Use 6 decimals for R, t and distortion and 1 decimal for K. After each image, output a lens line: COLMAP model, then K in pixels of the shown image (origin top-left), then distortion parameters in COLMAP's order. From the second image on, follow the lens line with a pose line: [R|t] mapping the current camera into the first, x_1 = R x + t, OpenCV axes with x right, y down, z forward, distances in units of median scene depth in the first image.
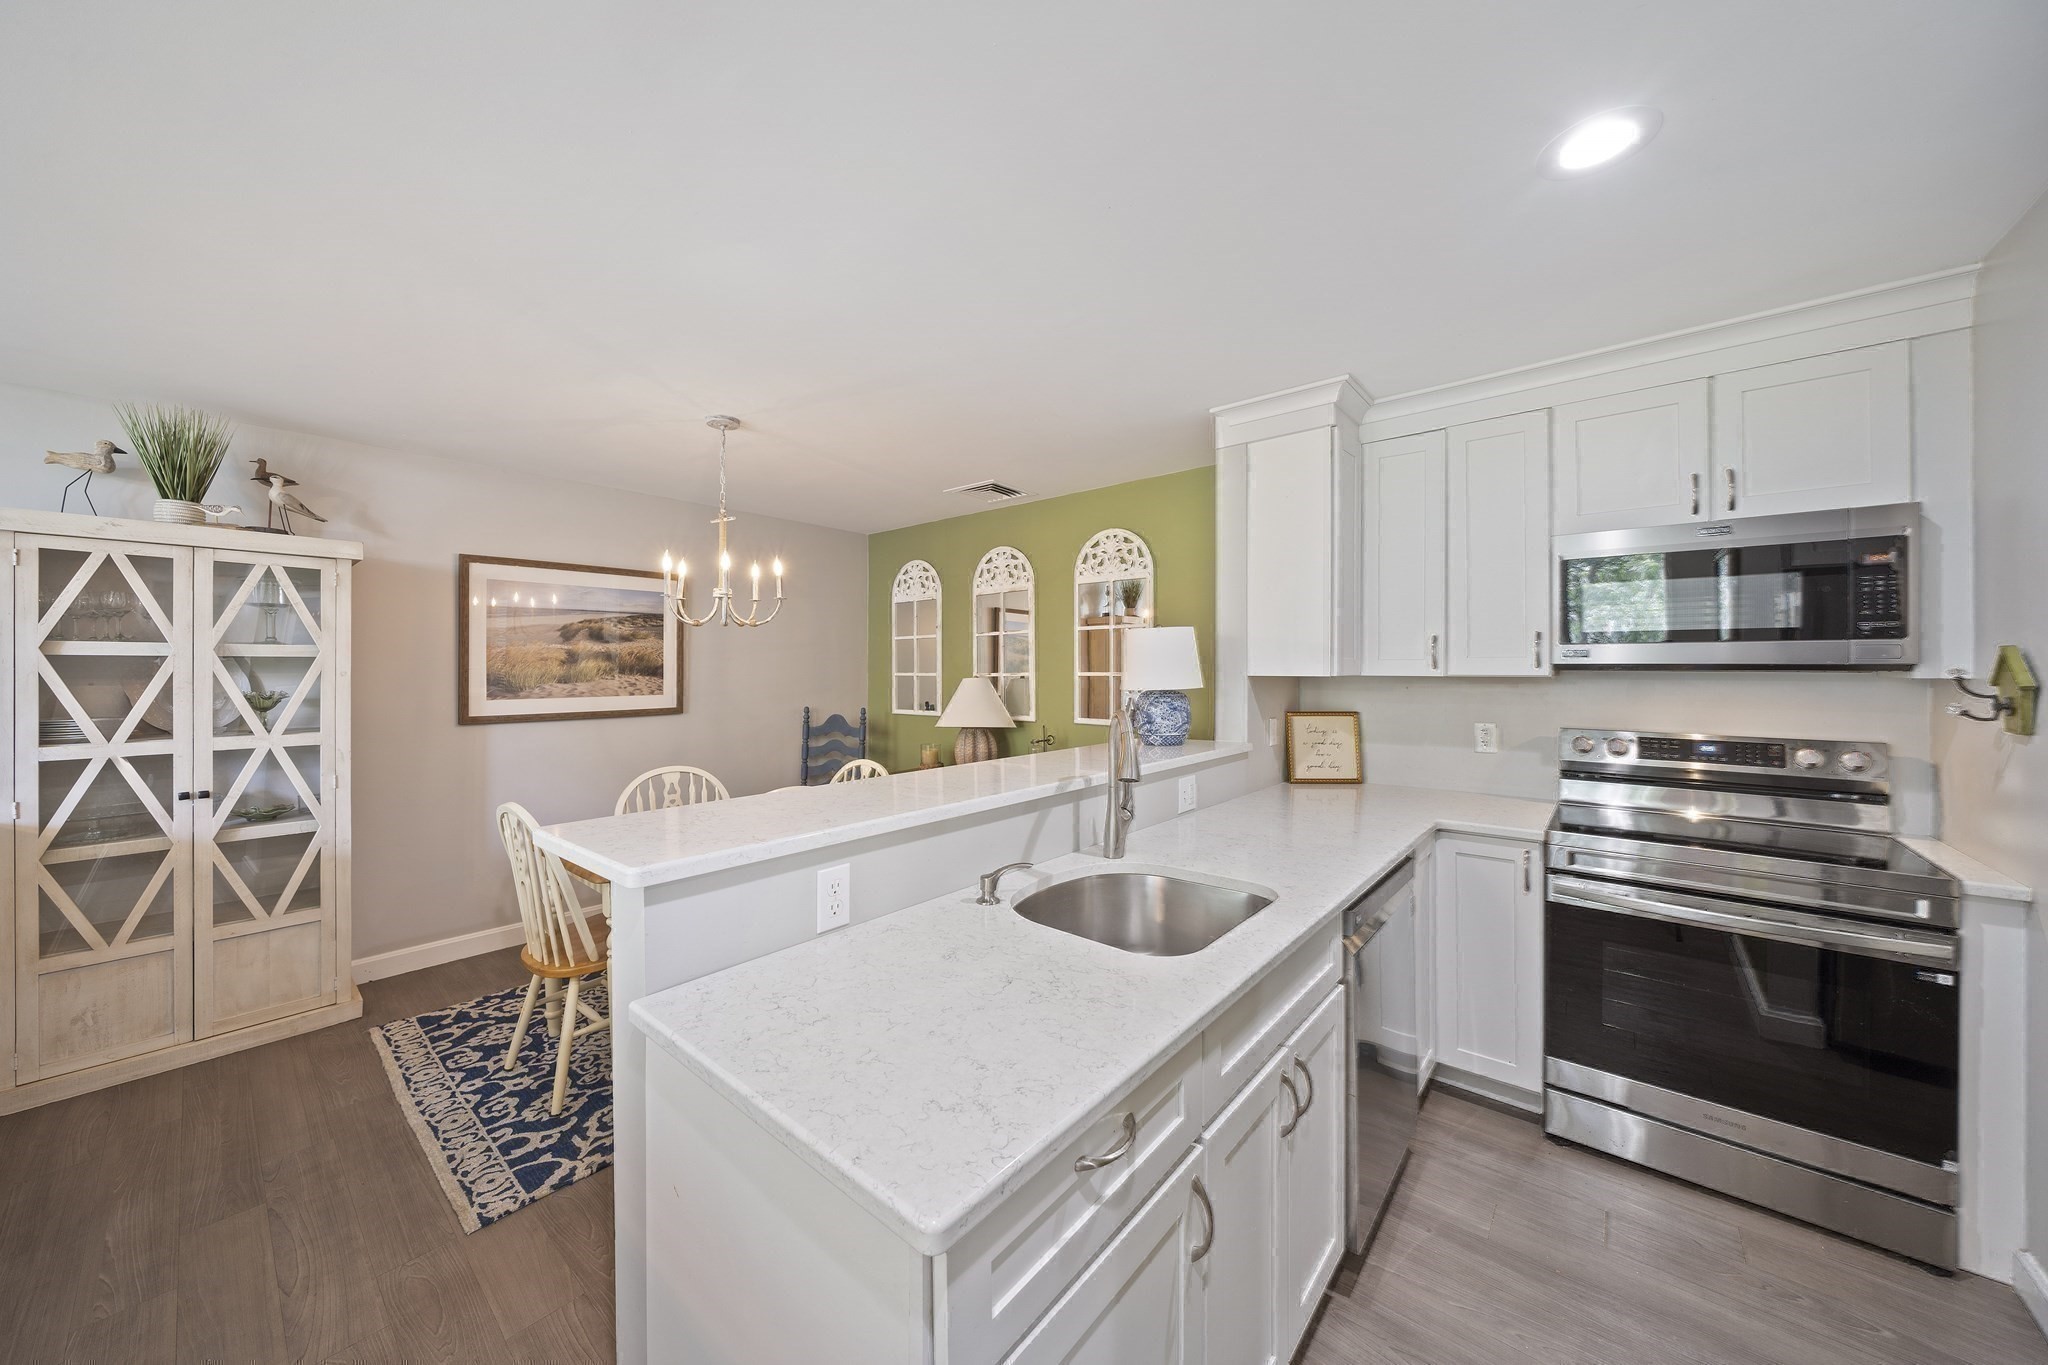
lens RADIAL K [[703.5, 0, 1020.5], [0, 703.5, 670.4], [0, 0, 1]] dist [-0.008967, -0.000299]
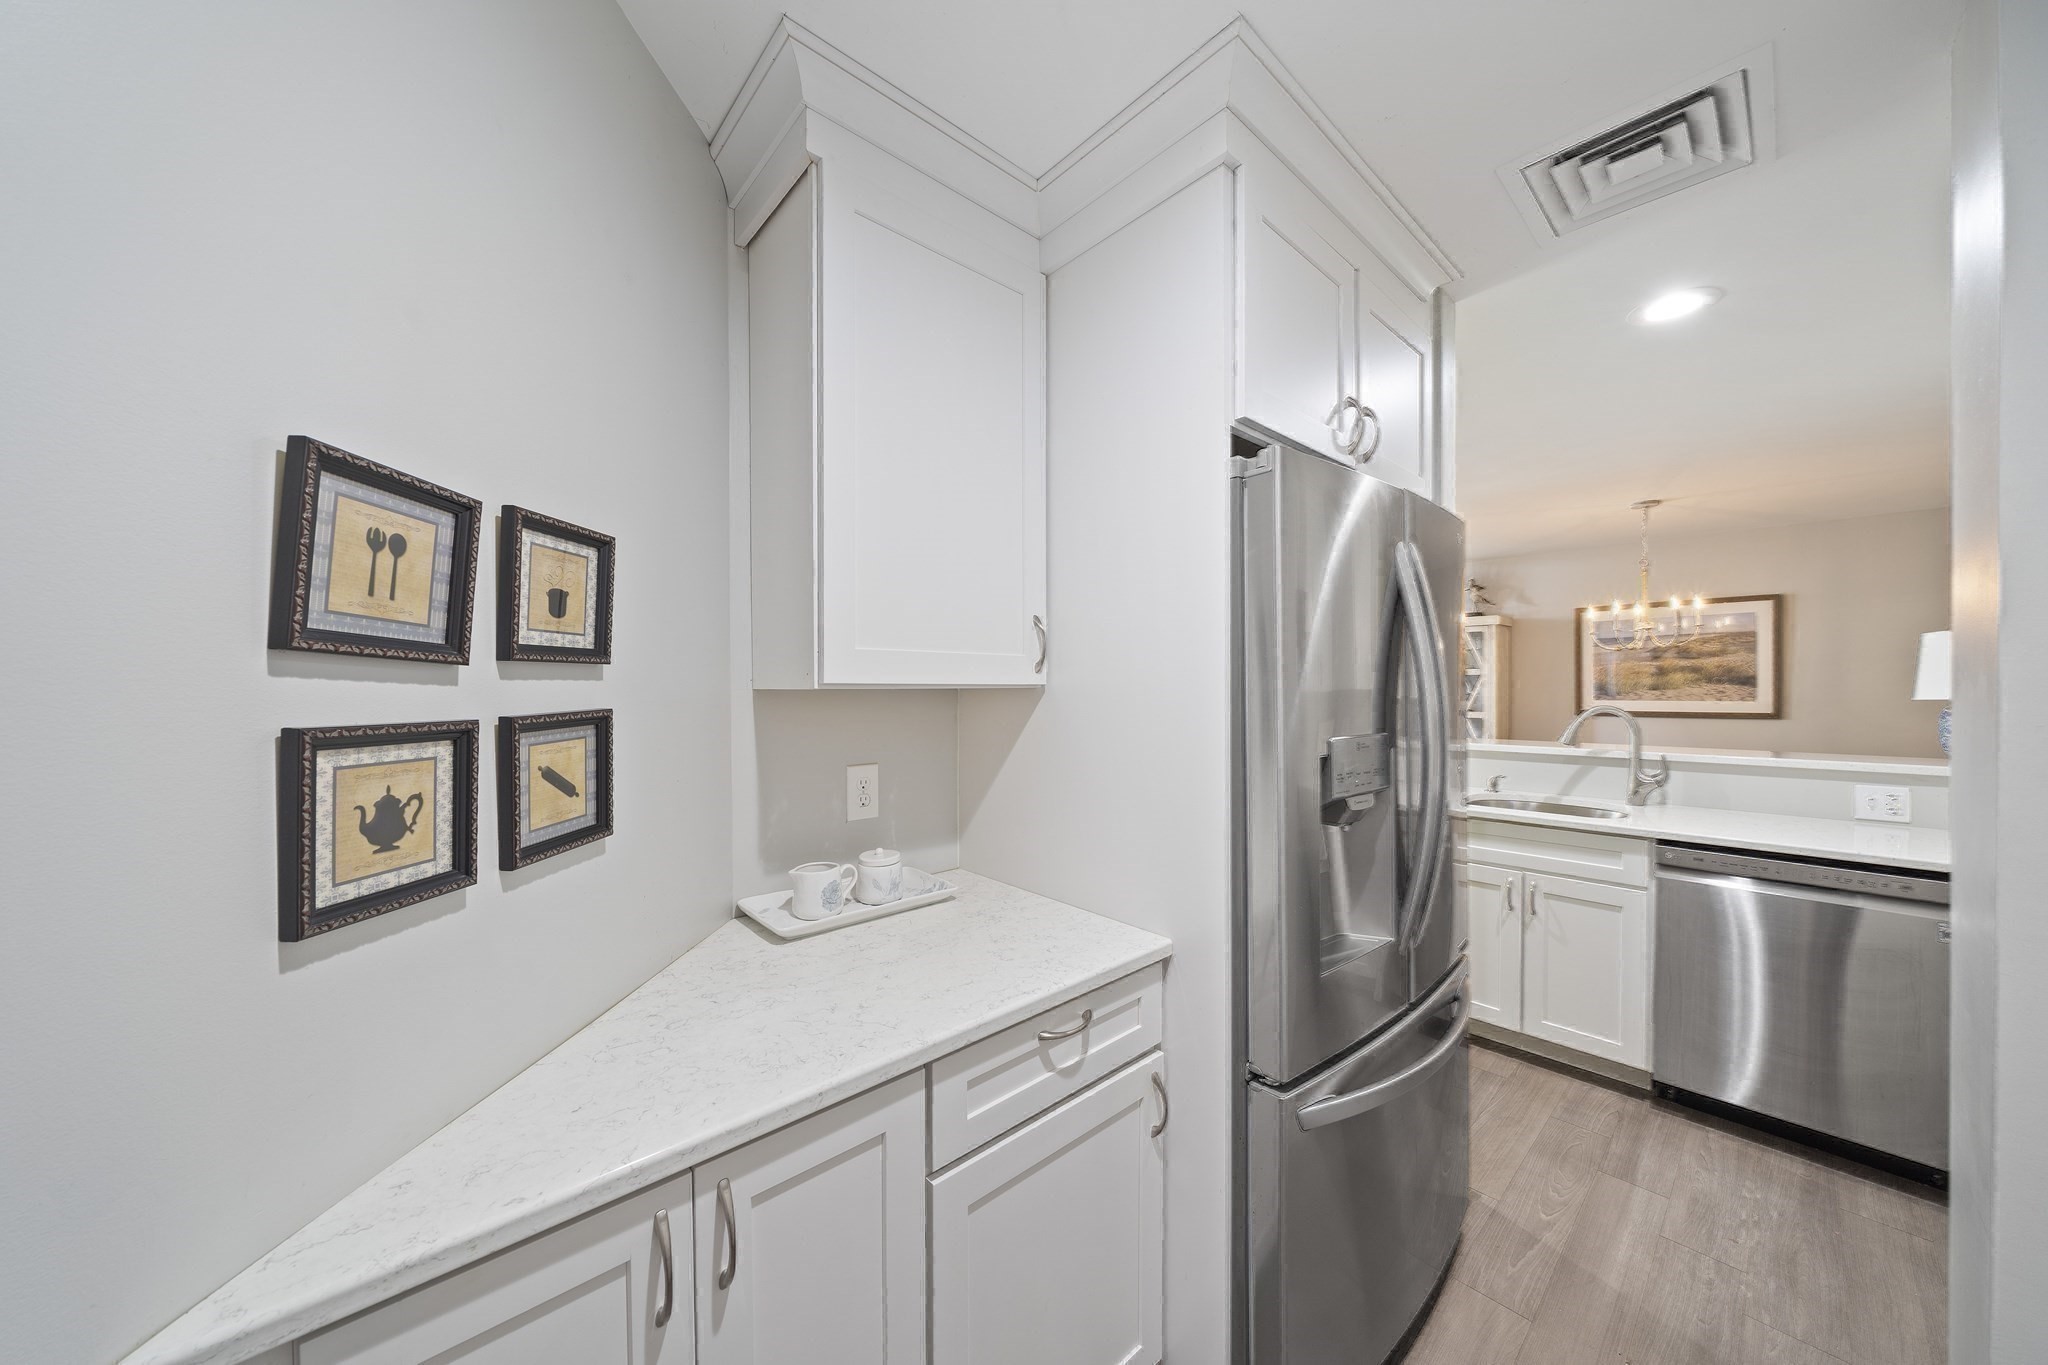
lens RADIAL K [[703.5, 0, 1018.7], [0, 703.5, 681.9], [0, 0, 1]] dist [-0.008967, -0.000299]
pose [[-0.130105, -0.000768, -0.991500, 0.831012], [0.003896, 0.999992, -0.001286, -0.000583], [0.991493, -0.004031, -0.130101, -0.047392]]
